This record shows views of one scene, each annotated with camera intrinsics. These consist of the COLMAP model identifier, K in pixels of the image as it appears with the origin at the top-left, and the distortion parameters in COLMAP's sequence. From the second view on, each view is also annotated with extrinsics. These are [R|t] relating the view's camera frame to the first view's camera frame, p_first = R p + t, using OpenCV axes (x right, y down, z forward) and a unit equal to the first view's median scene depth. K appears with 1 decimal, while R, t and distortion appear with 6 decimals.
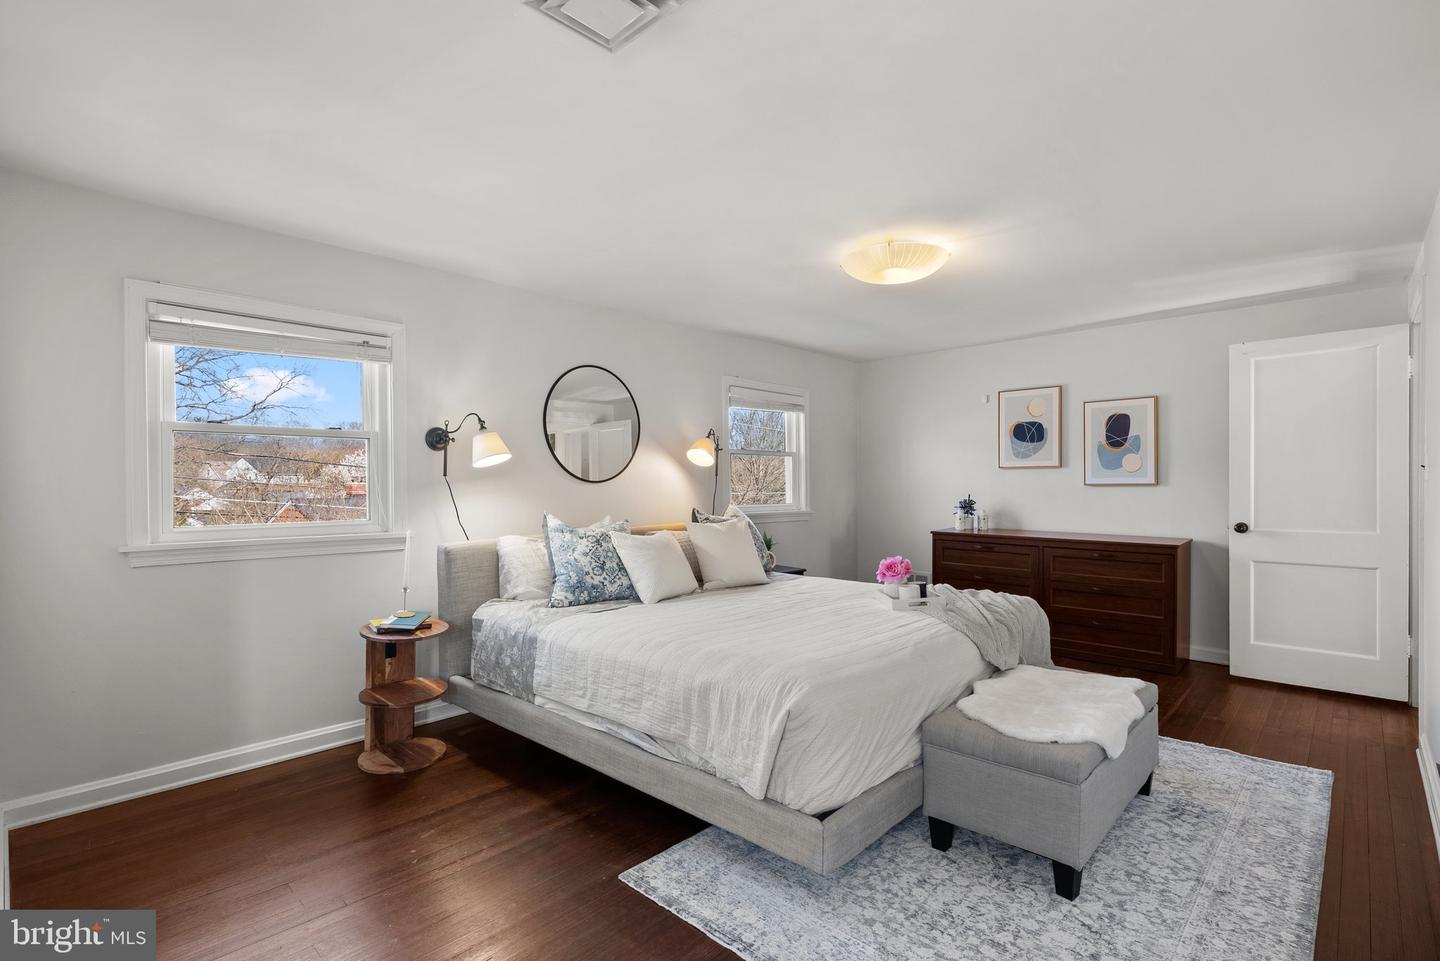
lens RADIAL K [[671.3, 0, 723.0], [0, 671.3, 482.5], [0, 0, 1]] dist [-0.004909, 0.001801]
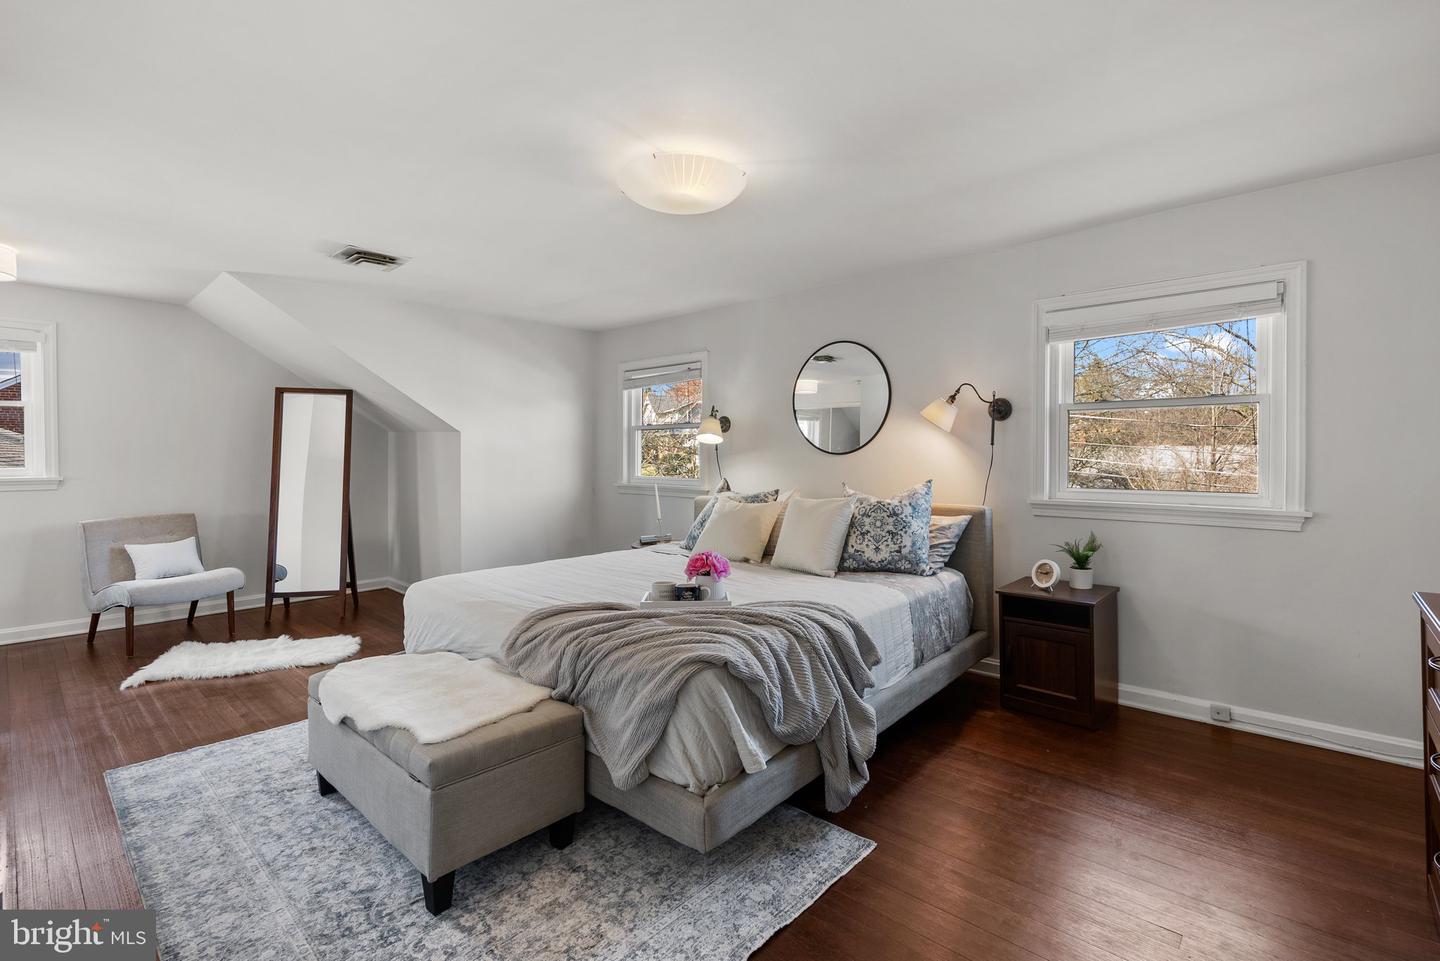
lens RADIAL K [[656.2, 0, 725.5], [0, 656.2, 462.7], [0, 0, 1]] dist [-0.000690, -0.000218]
pose [[0.024925, 0.015039, -0.999576, 0.710838], [0.010224, 0.999831, 0.015297, -0.002612], [0.999637, -0.010601, 0.024767, 0.700191]]
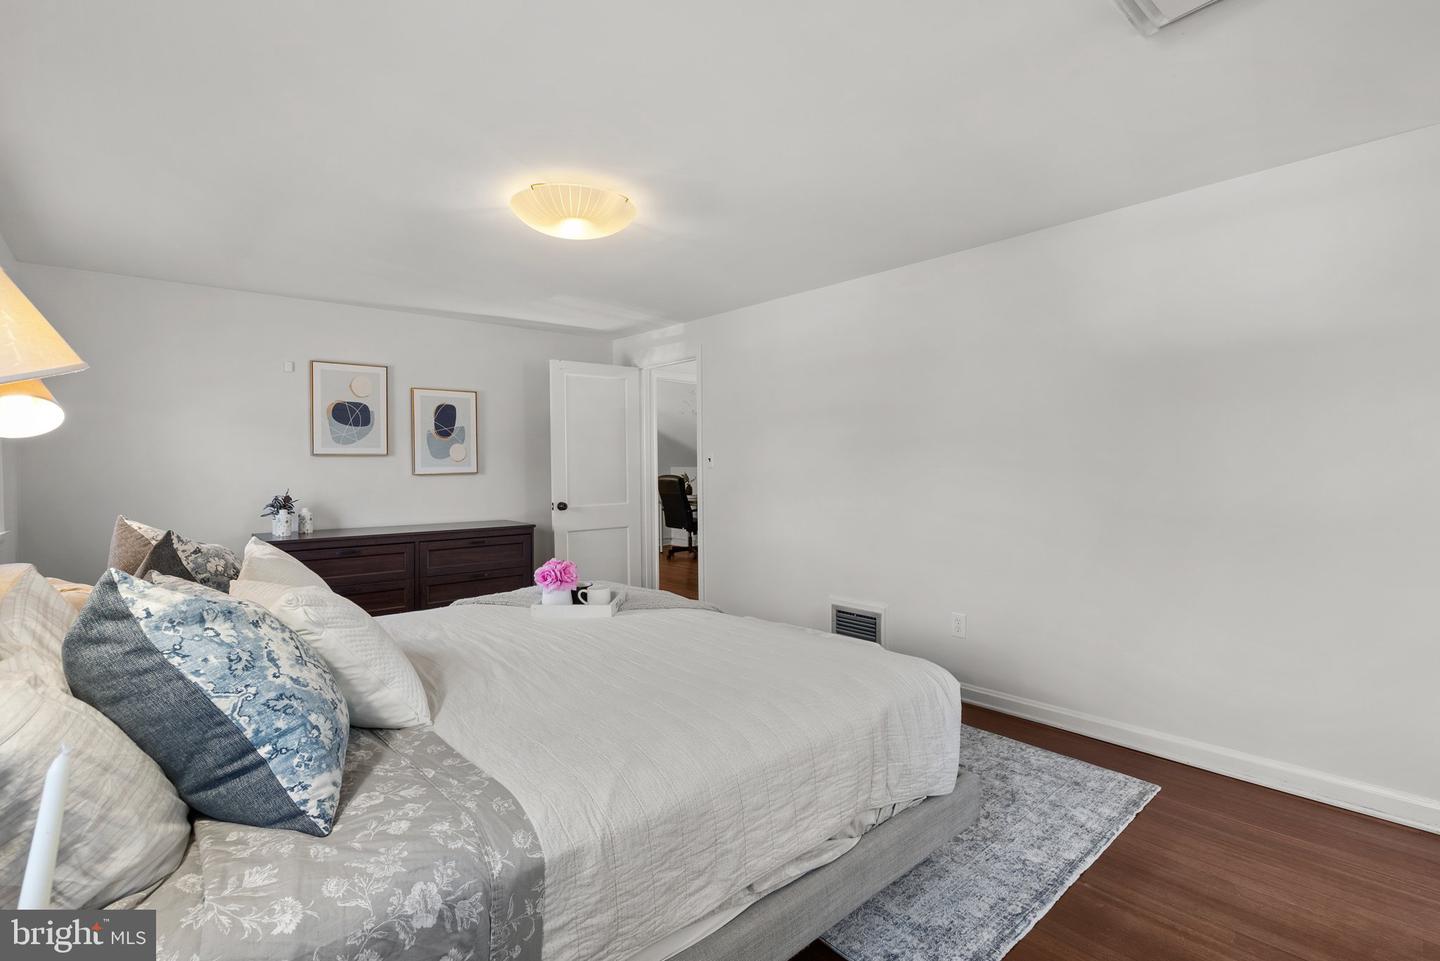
lens RADIAL K [[663.3, 0, 723.2], [0, 663.3, 465.2], [0, 0, 1]] dist [-0.004516, 0.000169]
pose [[0.110069, 0.003378, 0.993918, -0.375577], [0.010822, 0.999931, -0.004597, -0.000576], [-0.993865, 0.011262, 0.110025, 0.486618]]
